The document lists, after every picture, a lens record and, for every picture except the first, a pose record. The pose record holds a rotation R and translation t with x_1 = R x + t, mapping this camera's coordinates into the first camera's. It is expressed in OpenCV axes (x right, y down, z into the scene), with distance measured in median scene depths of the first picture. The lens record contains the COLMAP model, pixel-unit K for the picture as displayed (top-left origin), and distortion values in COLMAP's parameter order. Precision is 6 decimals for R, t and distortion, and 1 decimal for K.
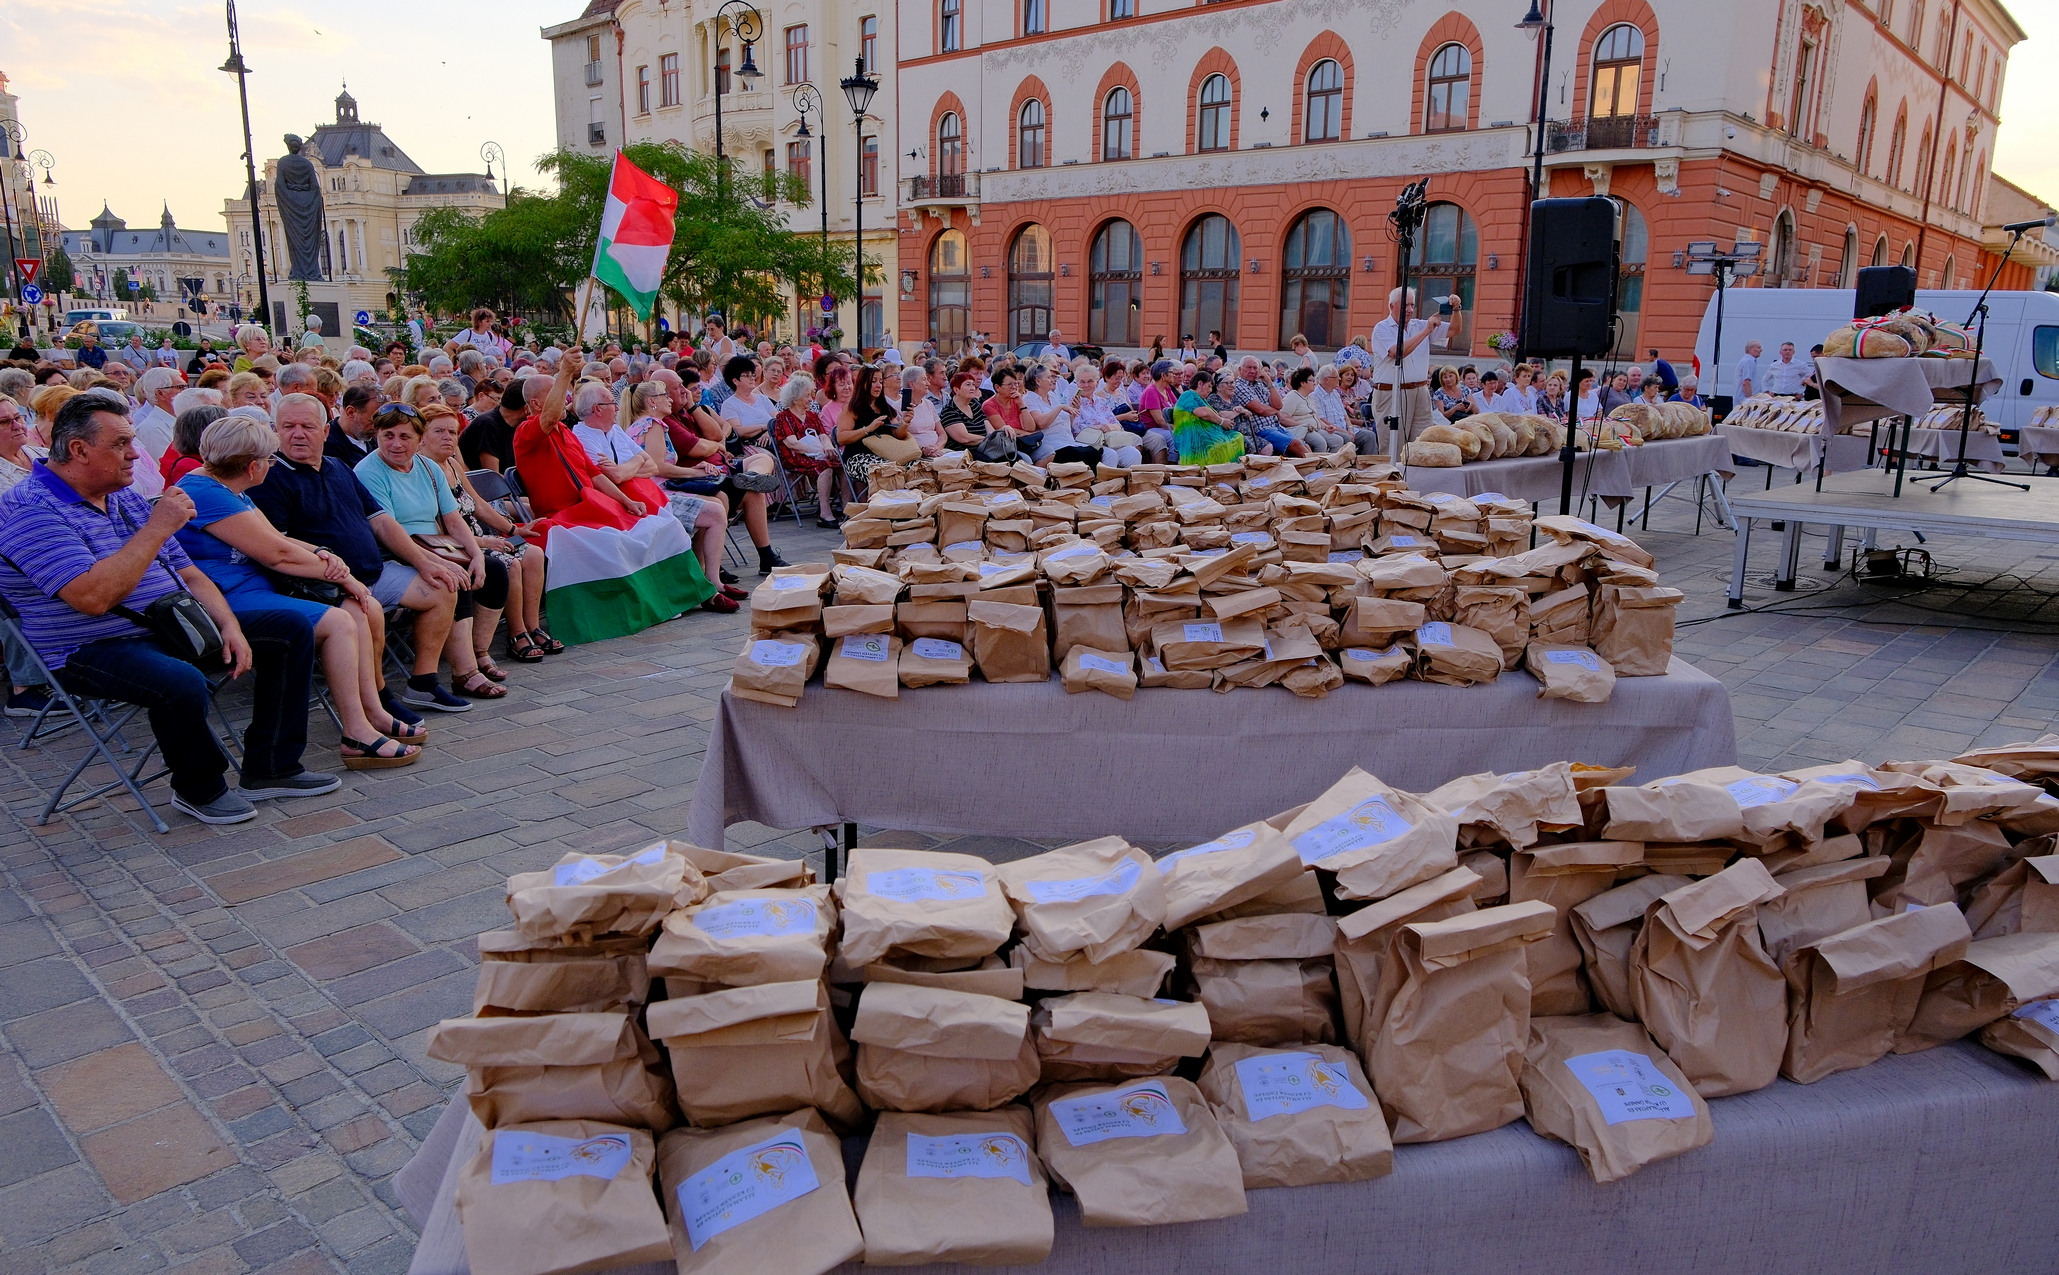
lens RADIAL K [[1401.3, 0, 1047.1], [0, 1401.3, 673.8], [0, 0, 1]] dist [-0.026654, 0.018294]
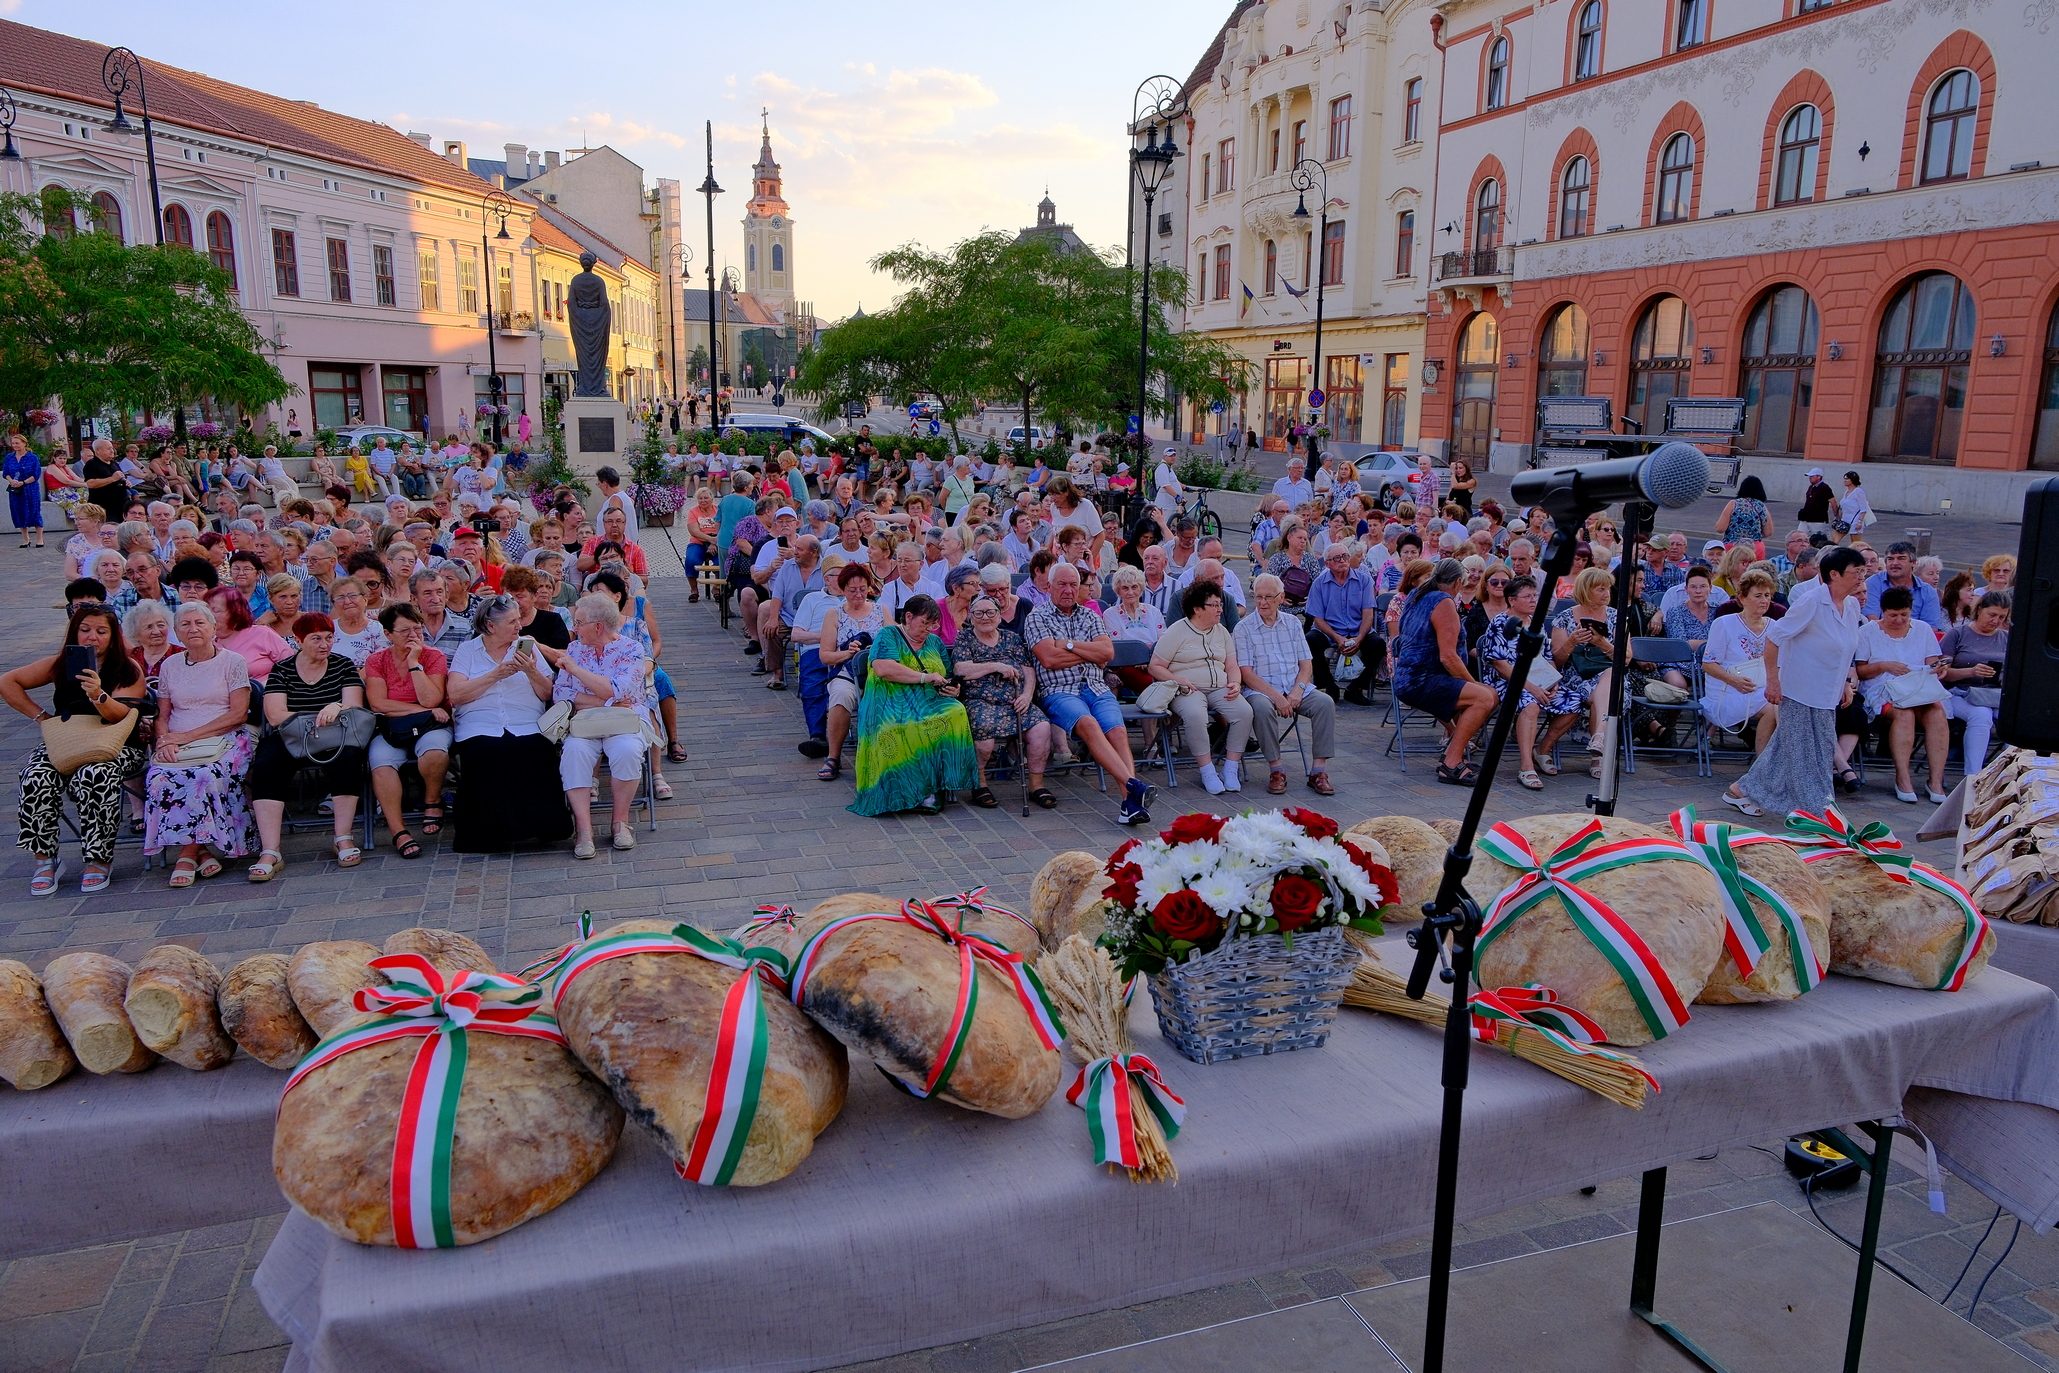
lens RADIAL K [[1386.7, 0, 1053.9], [0, 1386.7, 683.2], [0, 0, 1]] dist [-0.021140, 0.010159]
pose [[0.882313, 0.090892, -0.461803, 0.122397], [-0.110891, 0.993699, -0.016285, -0.049226], [0.457414, 0.065578, 0.886833, 0.142962]]
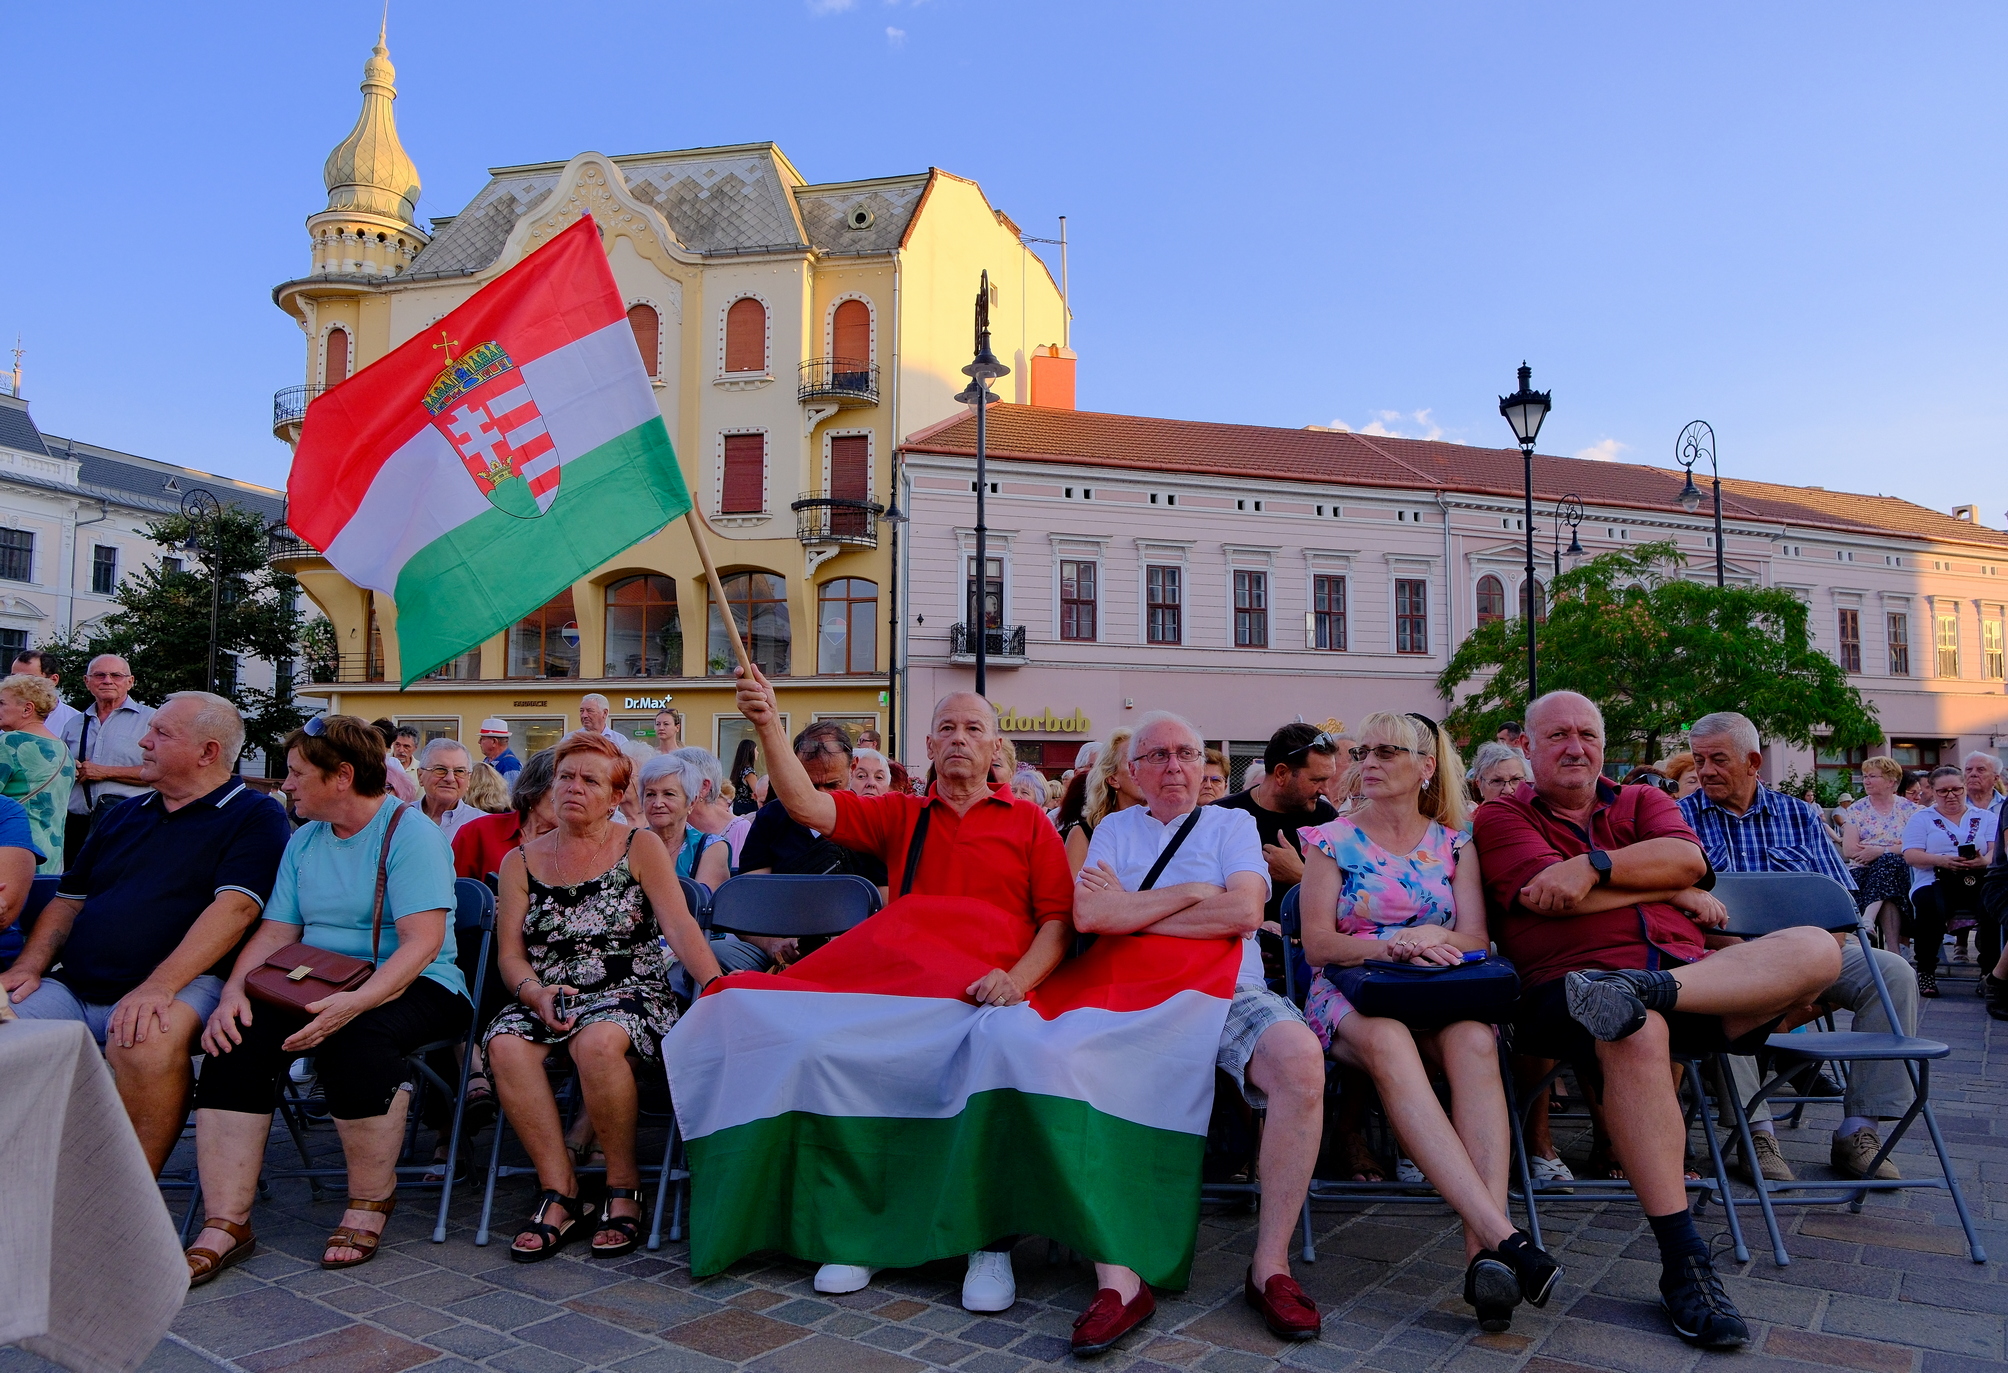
lens RADIAL K [[1377.8, 0, 1029.8], [0, 1377.8, 701.6], [0, 0, 1]] dist [-0.032661, 0.013628]
pose [[0.125342, -0.091560, -0.987880, 0.015919], [-0.232770, 0.965225, -0.118994, -0.024656], [0.964421, 0.244864, 0.099671, 0.151841]]
